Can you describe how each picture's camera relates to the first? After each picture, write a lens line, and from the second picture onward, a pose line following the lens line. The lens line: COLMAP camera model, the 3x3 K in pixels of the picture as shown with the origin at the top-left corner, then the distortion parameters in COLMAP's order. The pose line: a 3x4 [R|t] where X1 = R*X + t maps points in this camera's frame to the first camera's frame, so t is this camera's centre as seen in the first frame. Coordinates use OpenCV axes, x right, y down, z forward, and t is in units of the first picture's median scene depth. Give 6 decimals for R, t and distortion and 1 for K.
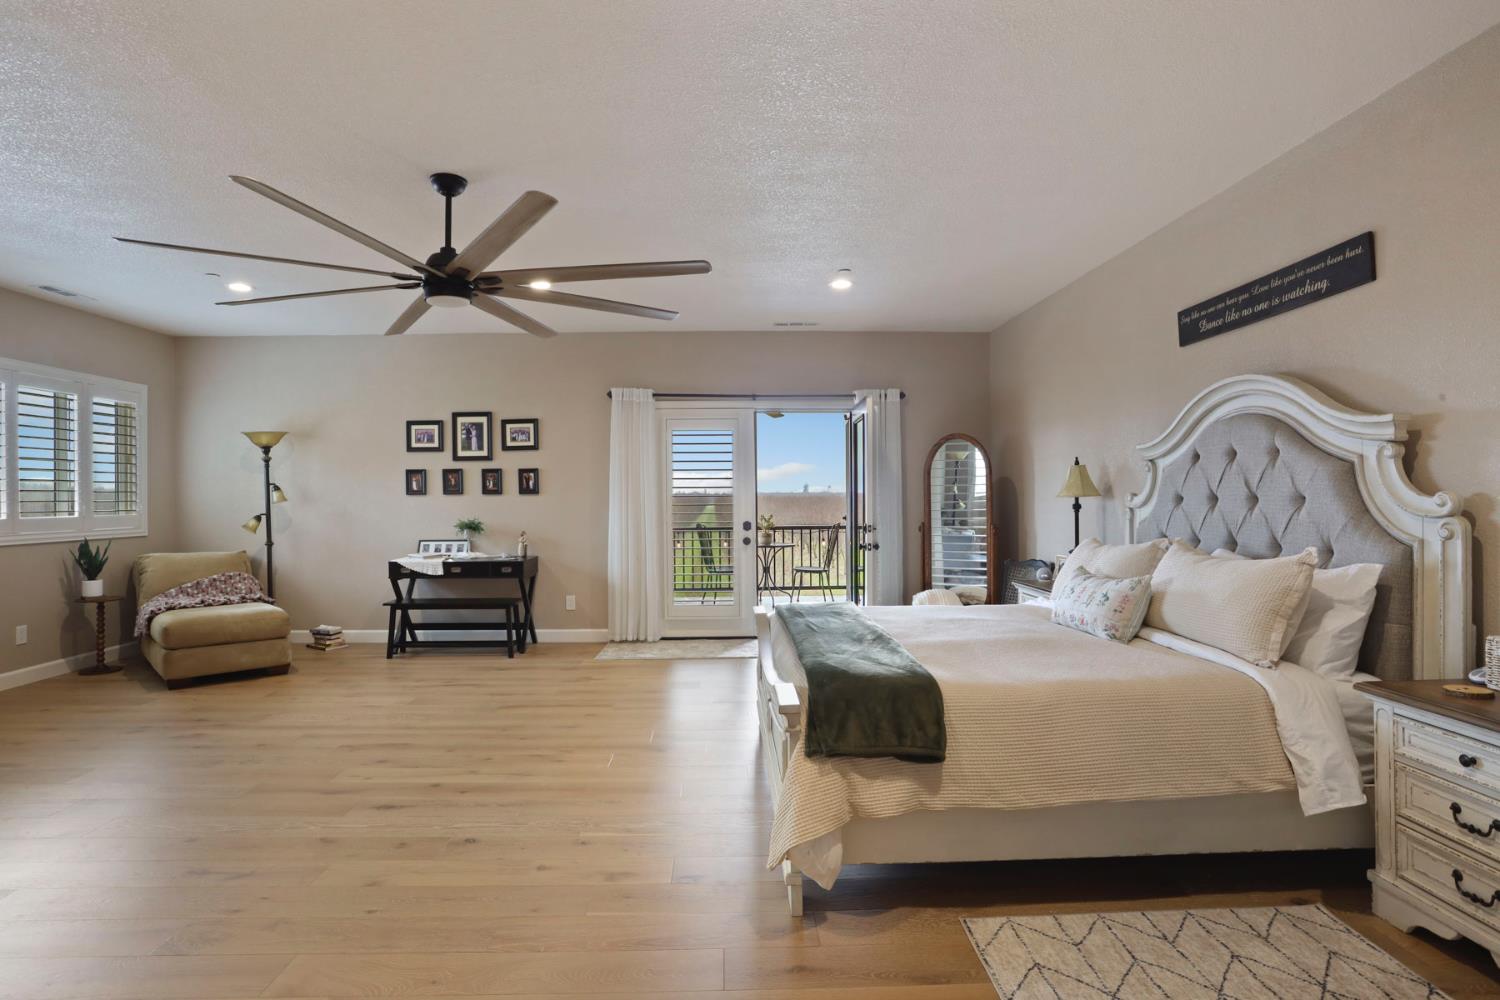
lens RADIAL K [[807.2, 0, 750.0], [0, 807.2, 500.0], [0, 0, 1]] dist [-0.085065, 0.051929]
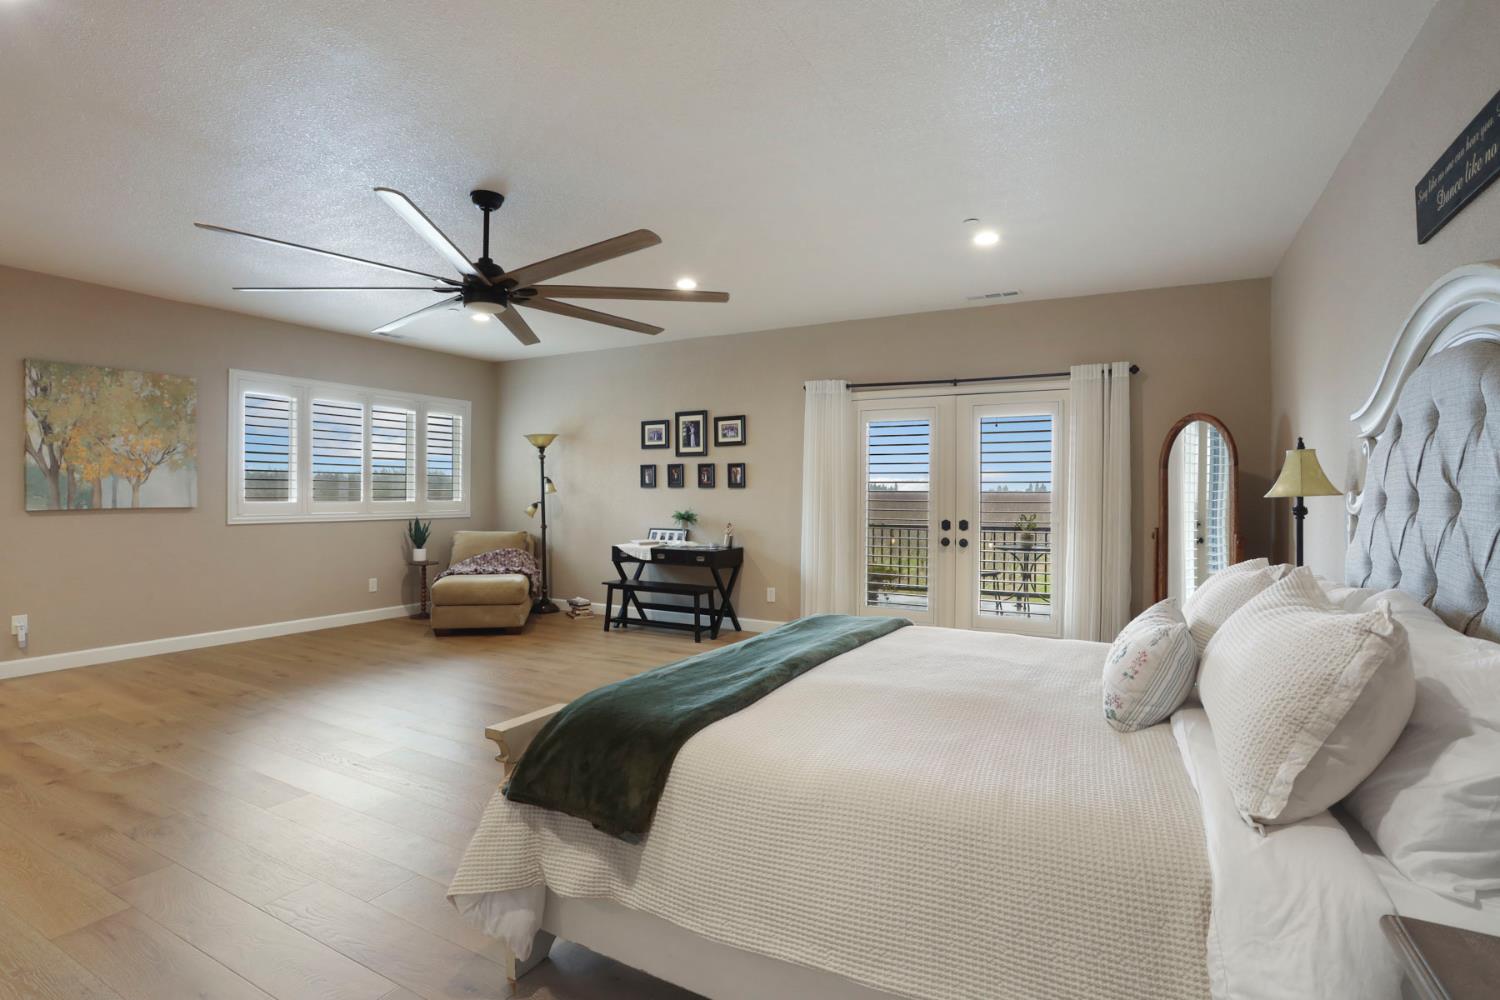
lens RADIAL K [[753.3, 0, 741.8], [0, 753.3, 499.0], [0, 0, 1]] dist [-0.077021, 0.034955]
pose [[0.854727, 0.016026, -0.518830, 0.246298], [-0.014702, 0.999870, 0.006665, 0.000742], [0.518869, 0.001931, 0.854852, 0.169042]]
